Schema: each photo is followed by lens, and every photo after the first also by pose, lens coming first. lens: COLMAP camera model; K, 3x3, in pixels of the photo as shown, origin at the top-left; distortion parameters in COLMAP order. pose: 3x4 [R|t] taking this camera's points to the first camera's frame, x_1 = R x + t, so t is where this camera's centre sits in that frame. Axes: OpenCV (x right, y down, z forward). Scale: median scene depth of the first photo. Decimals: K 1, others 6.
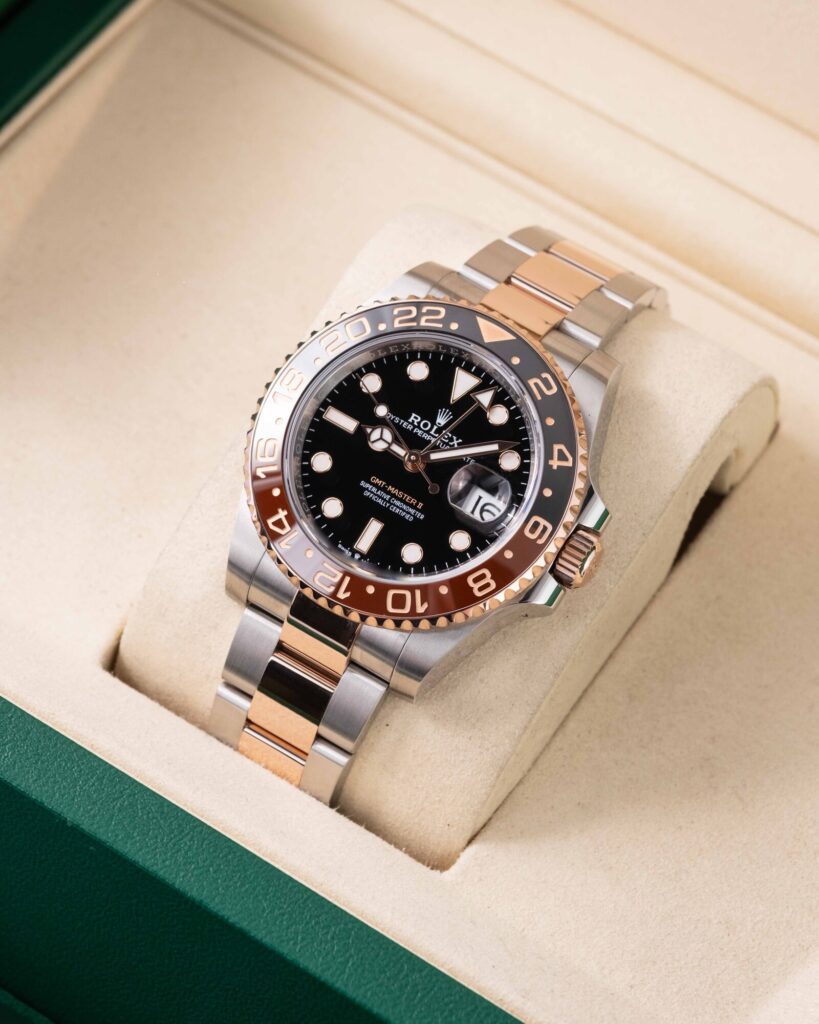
lens RADIAL K [[4256.8, 0, 403.9], [0, 4256.8, 508.1], [0, 0, 1]] dist [0.367387, 0.000000]
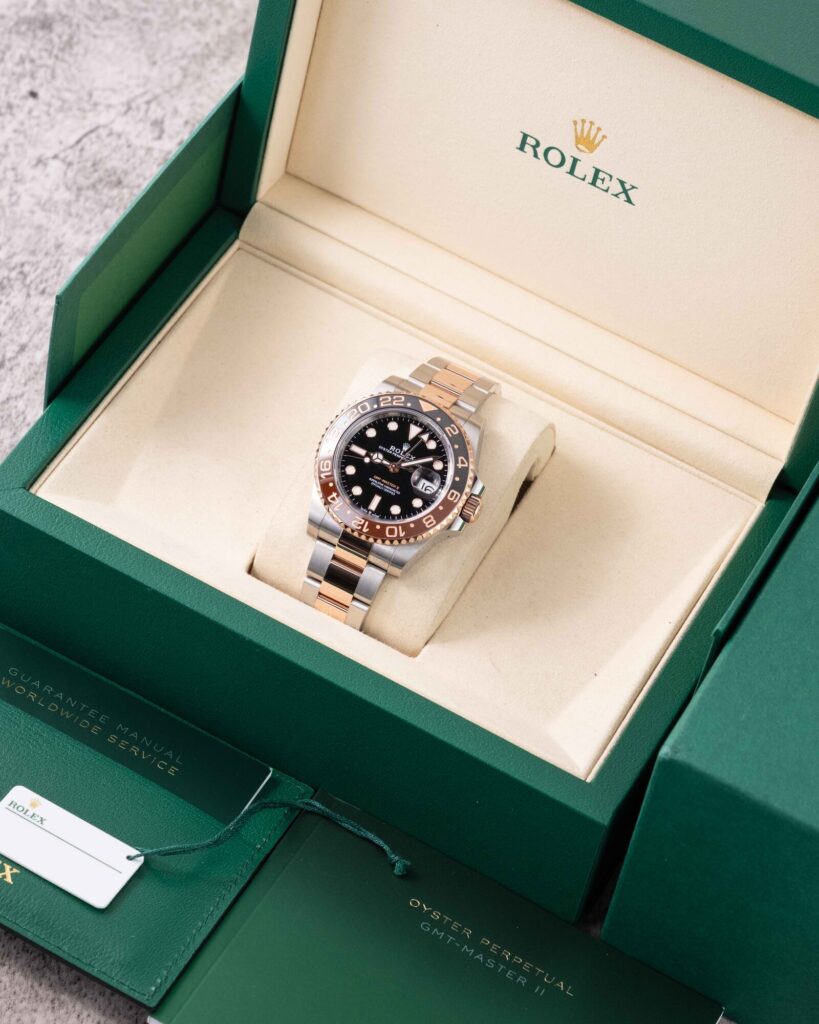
lens RADIAL K [[4256.8, 0, 413.0], [0, 4256.8, 513.9], [0, 0, 1]] dist [0.367387, 0.000000]
pose [[0.995462, -0.042470, 0.085158, -0.171854], [0.044706, 0.998699, -0.024528, 0.065457], [-0.084005, 0.028224, 0.996066, -1.145346]]
